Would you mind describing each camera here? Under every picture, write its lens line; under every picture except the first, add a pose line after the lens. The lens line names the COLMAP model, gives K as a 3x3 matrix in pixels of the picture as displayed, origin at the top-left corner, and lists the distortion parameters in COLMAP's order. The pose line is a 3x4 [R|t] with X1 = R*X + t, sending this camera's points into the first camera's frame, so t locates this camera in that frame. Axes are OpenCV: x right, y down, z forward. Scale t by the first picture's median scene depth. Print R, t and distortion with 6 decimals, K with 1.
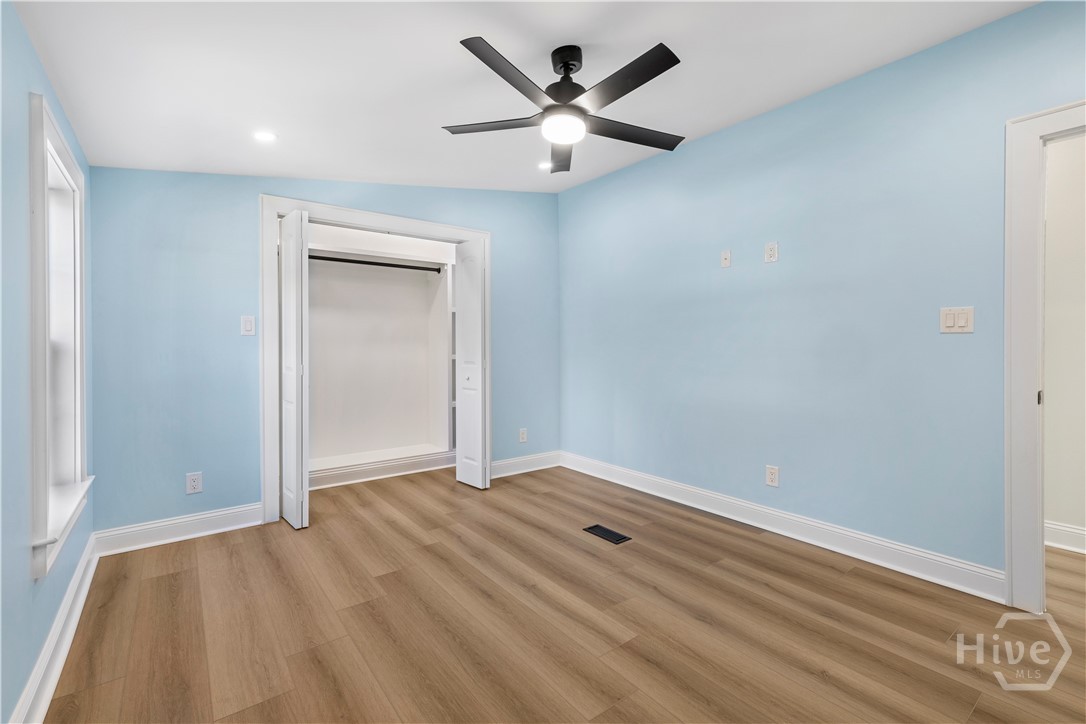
lens RADIAL K [[504.9, 0, 543.0], [0, 504.9, 343.2], [0, 0, 1]] dist [0.001565, 0.000122]
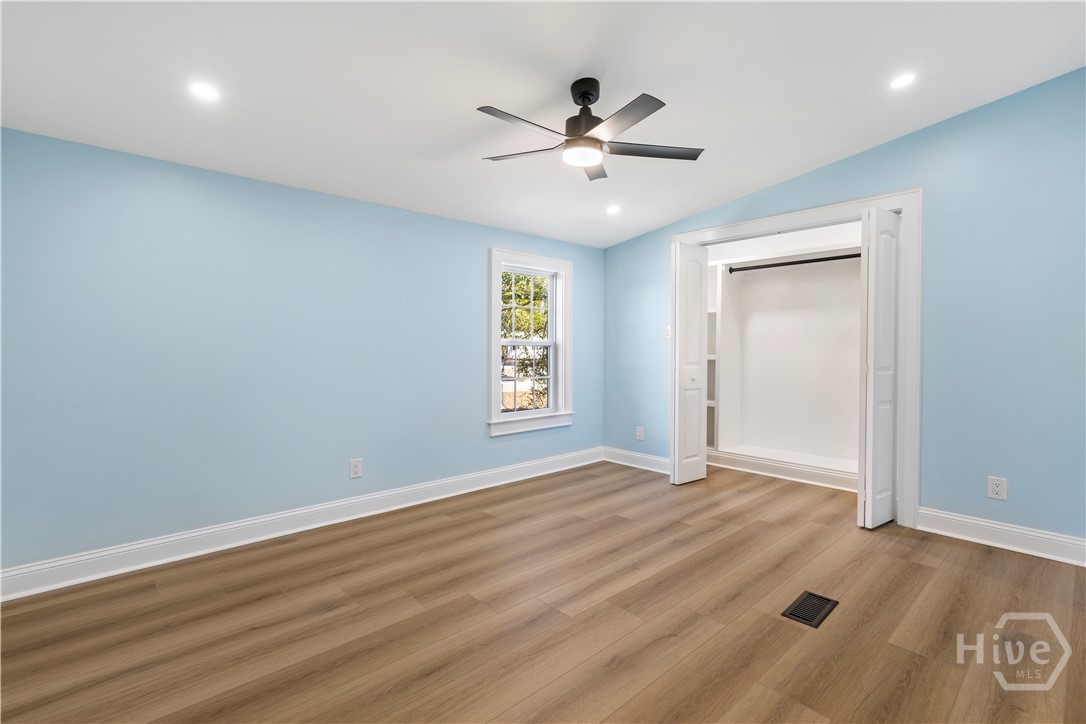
lens RADIAL K [[477.3, 0, 543.0], [0, 477.3, 362.0], [0, 0, 1]] dist [0.001321, 0.000185]
pose [[0.089473, 0.038501, -0.995245, 0.855067], [0.008195, 0.999190, 0.039391, -0.018778], [0.995956, -0.011681, 0.089085, 0.601190]]
